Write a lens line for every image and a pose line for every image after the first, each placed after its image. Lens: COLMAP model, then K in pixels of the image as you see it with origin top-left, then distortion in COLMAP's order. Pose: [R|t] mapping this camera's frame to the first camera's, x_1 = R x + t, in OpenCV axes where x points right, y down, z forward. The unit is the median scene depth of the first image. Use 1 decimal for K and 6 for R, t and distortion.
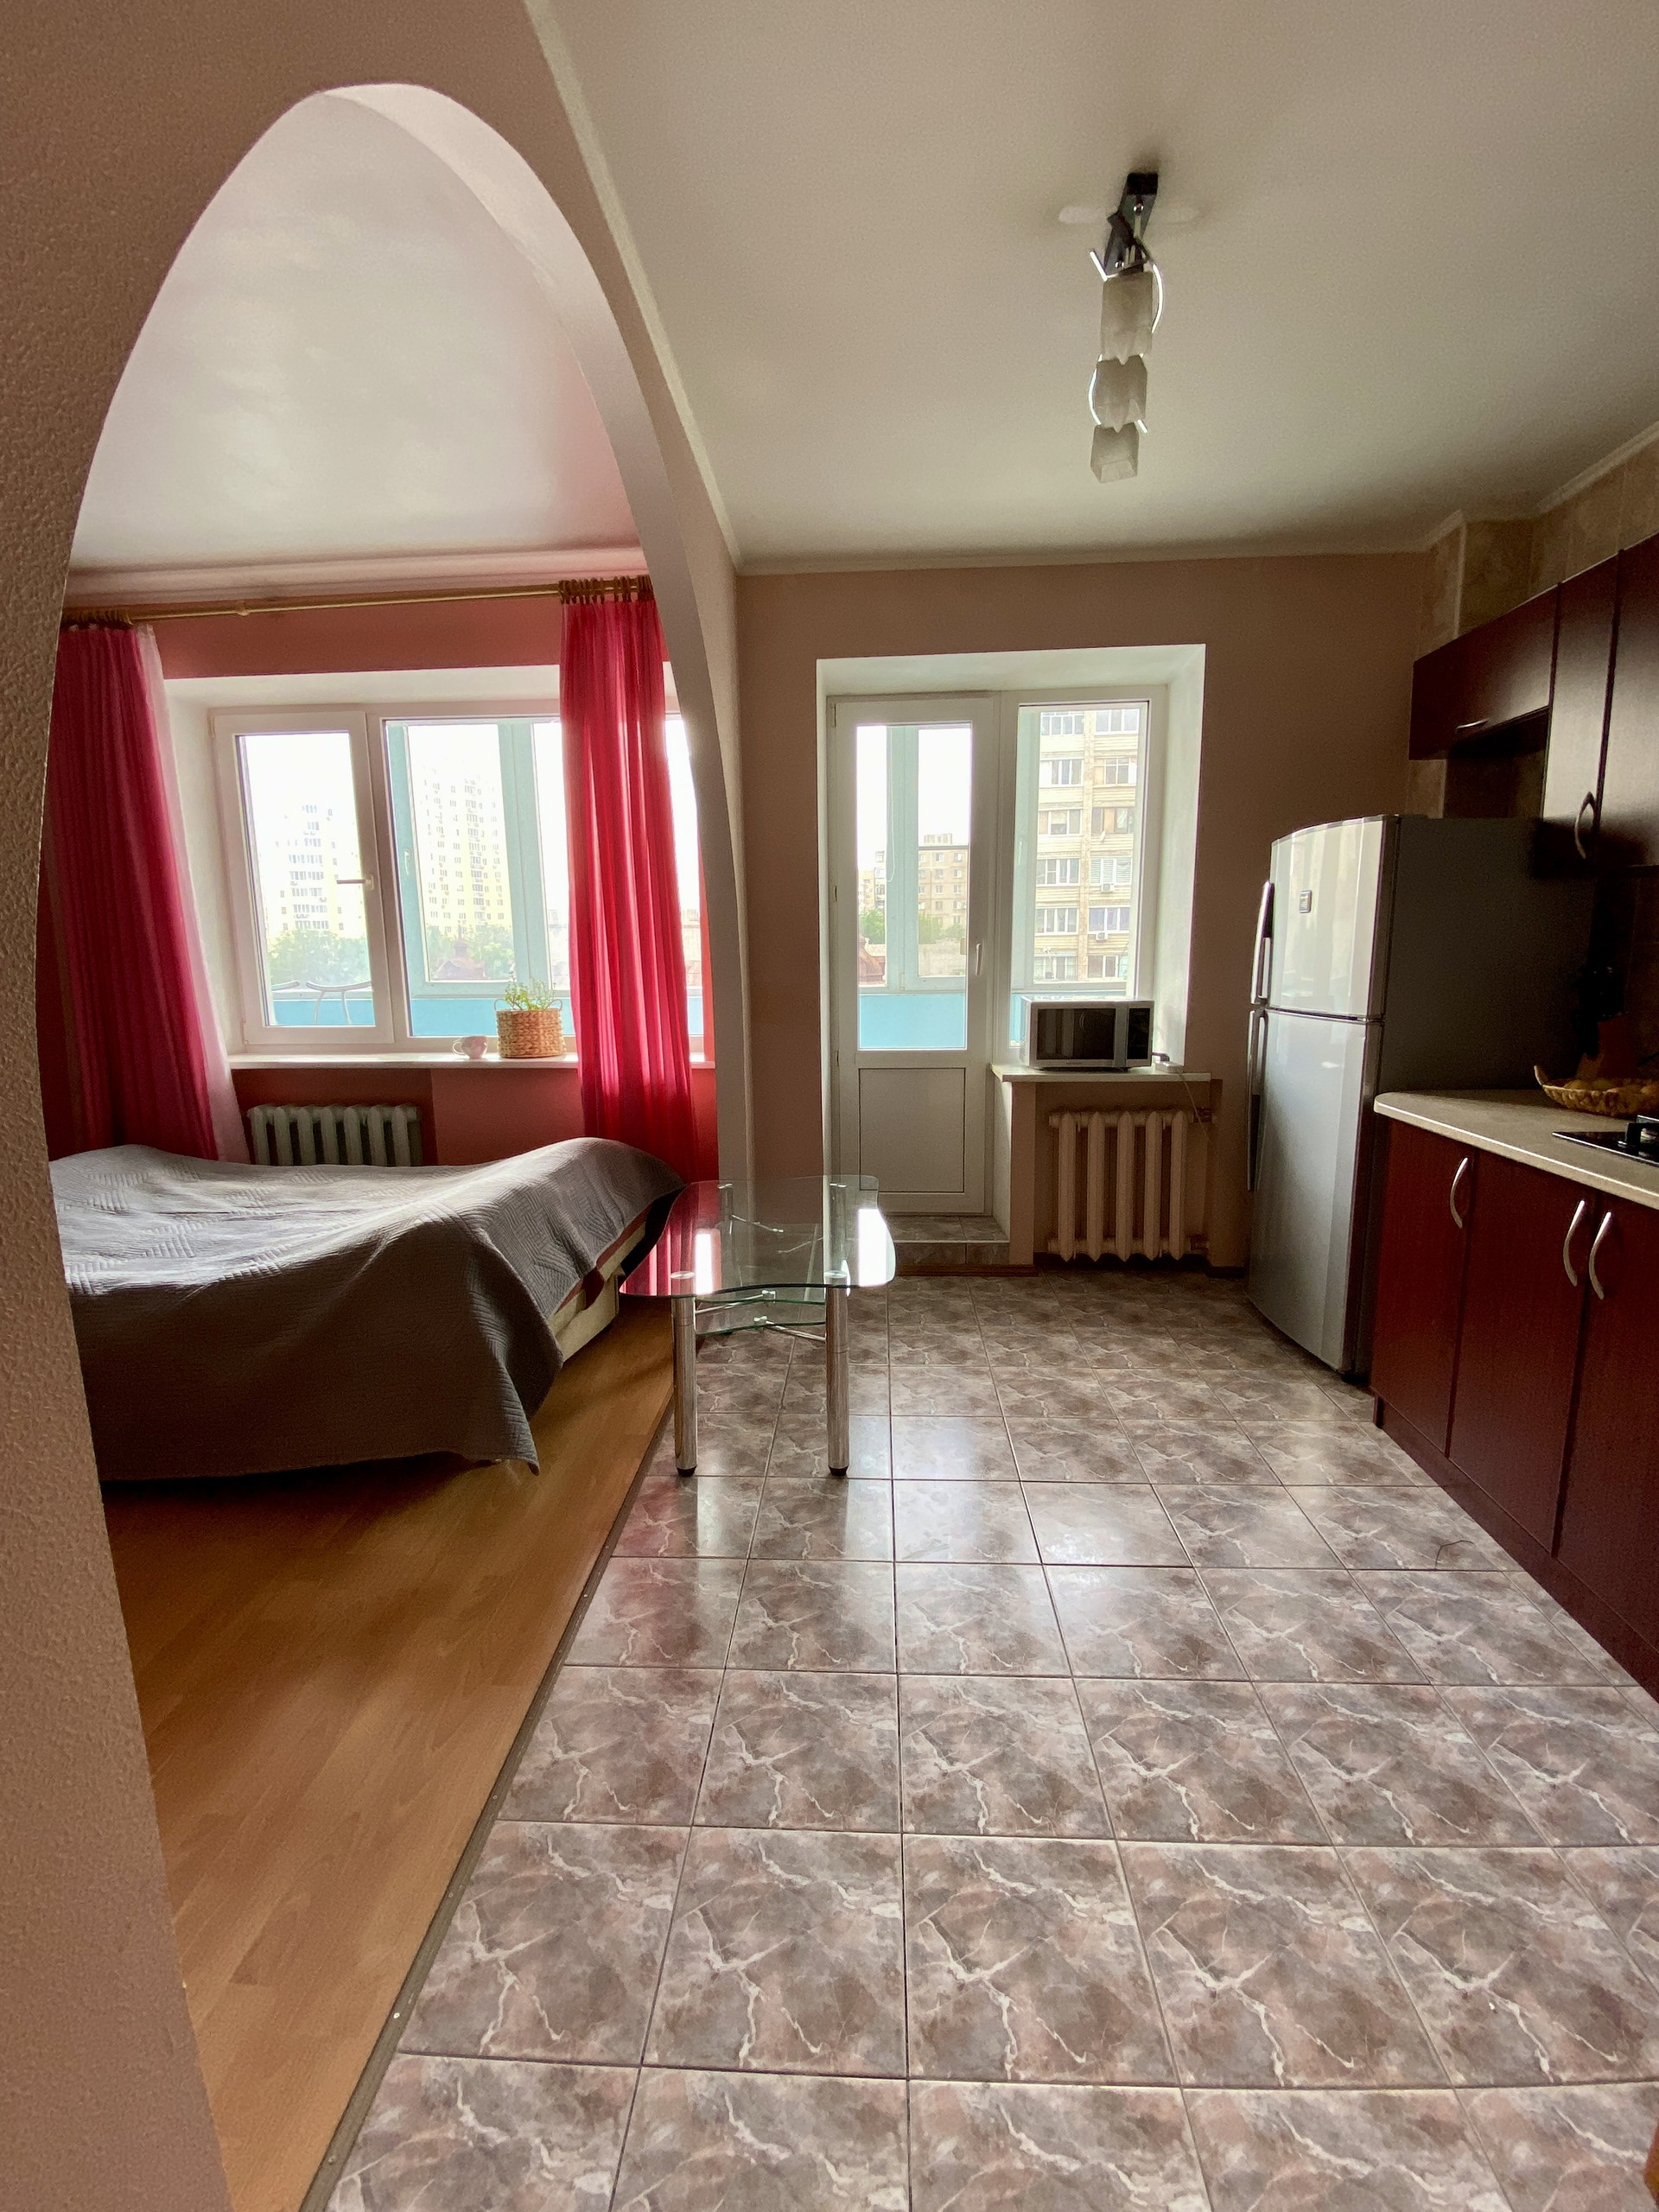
lens RADIAL K [[906.1, 0, 831.3], [0, 906.1, 1102.8], [0, 0, 1]] dist [-0.022127, -0.000330]
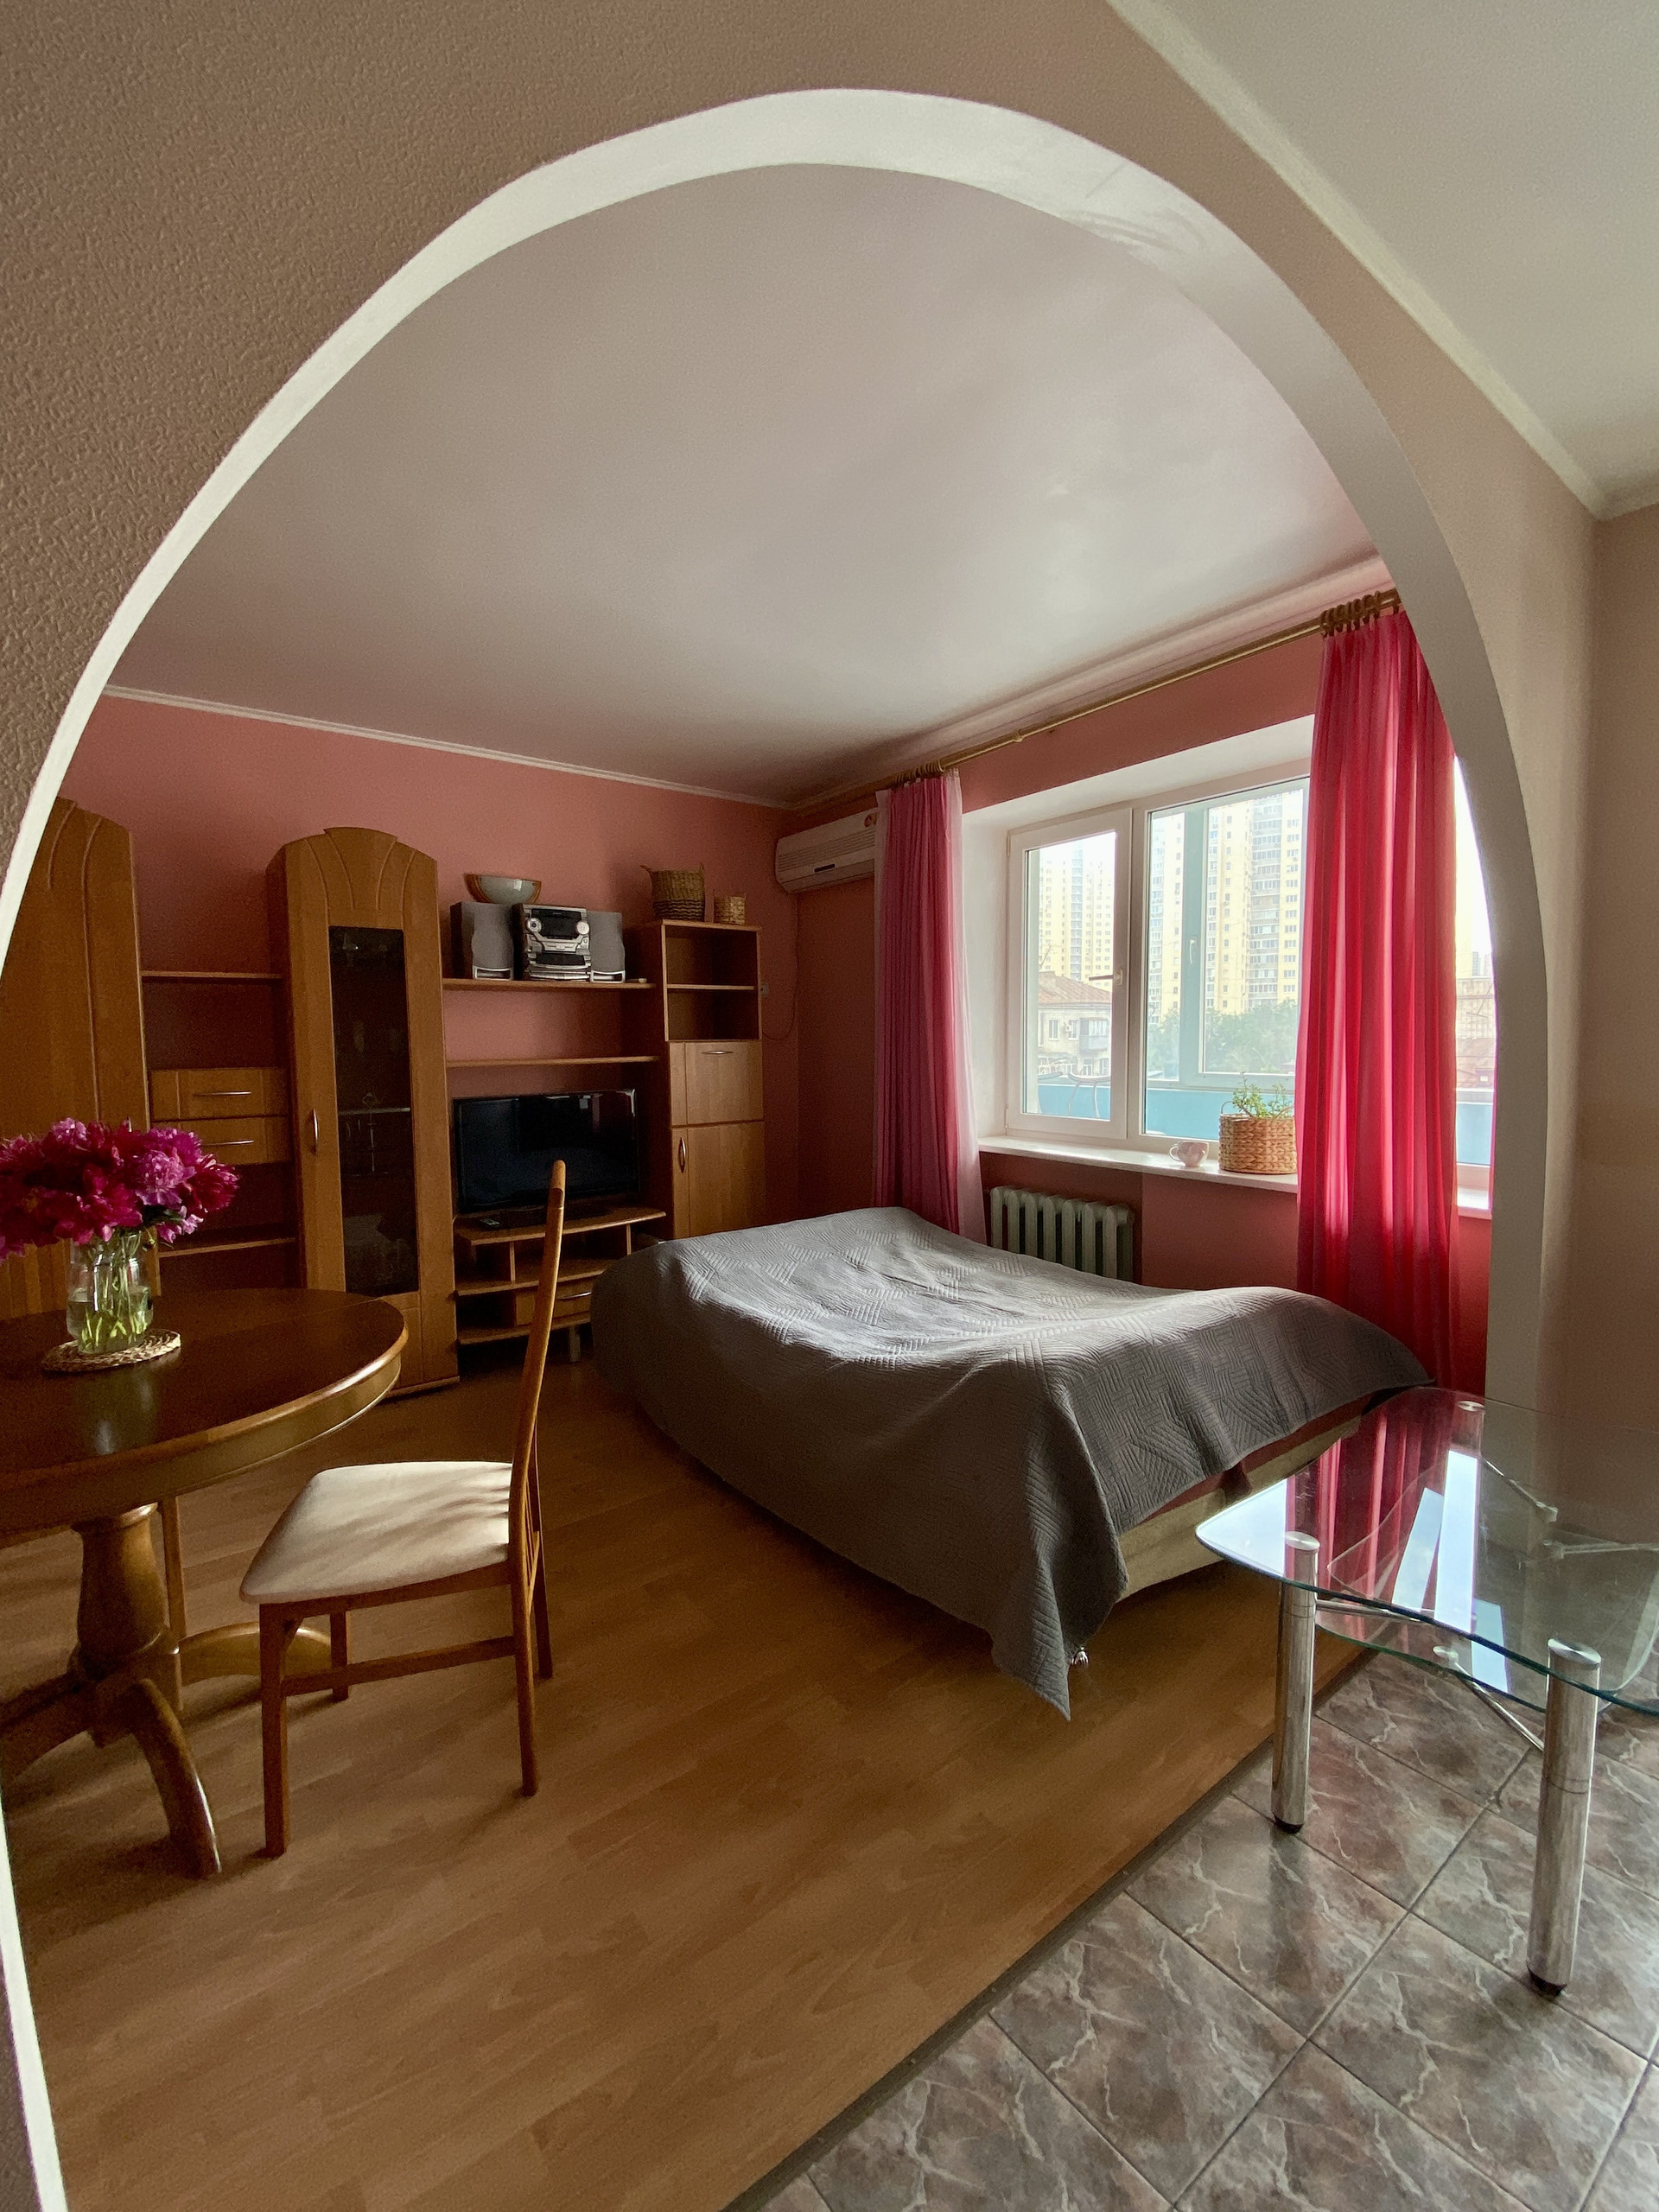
lens RADIAL K [[906.1, 0, 826.5], [0, 906.1, 1100.5], [0, 0, 1]] dist [-0.022127, -0.000330]
pose [[0.634600, 0.053817, -0.770964, 0.069093], [-0.124227, 0.991704, -0.033028, -0.043914], [0.762791, 0.116734, 0.636021, 0.164610]]
